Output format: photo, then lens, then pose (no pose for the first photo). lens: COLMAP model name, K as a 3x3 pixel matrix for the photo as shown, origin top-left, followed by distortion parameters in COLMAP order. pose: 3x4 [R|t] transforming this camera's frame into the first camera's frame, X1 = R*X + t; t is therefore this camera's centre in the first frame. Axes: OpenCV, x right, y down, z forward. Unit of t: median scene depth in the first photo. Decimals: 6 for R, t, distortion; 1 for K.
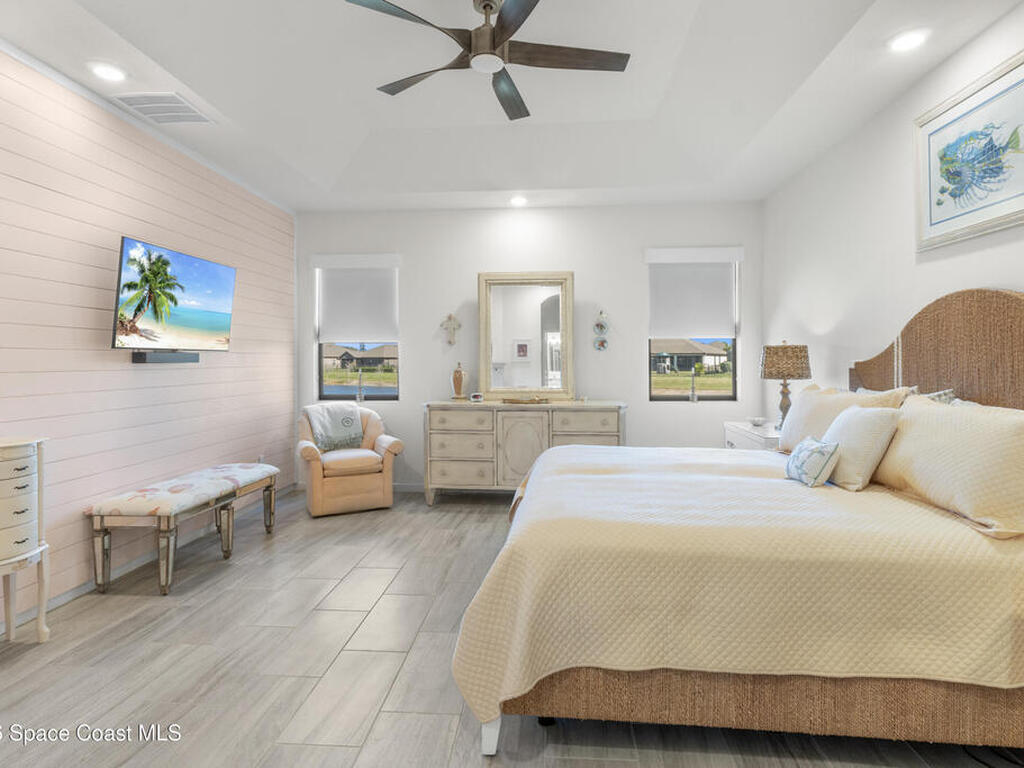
lens RADIAL K [[554.2, 0, 512.0], [0, 554.2, 384.0], [0, 0, 1]] dist [0.000627, -0.000142]
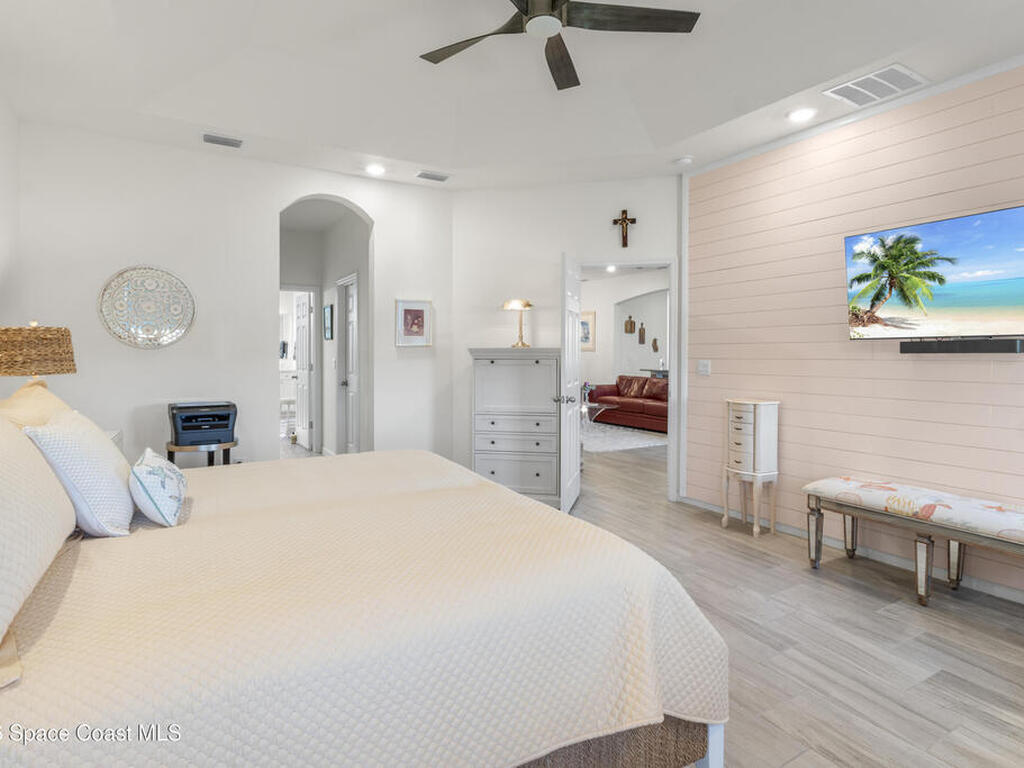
lens RADIAL K [[554.2, 0, 512.0], [0, 554.2, 384.0], [0, 0, 1]] dist [0.000627, -0.000142]
pose [[-0.816732, 0.026631, -0.576402, 0.436209], [-0.028448, 0.995861, 0.086321, -0.048550], [0.576315, 0.086898, -0.812594, 1.419003]]
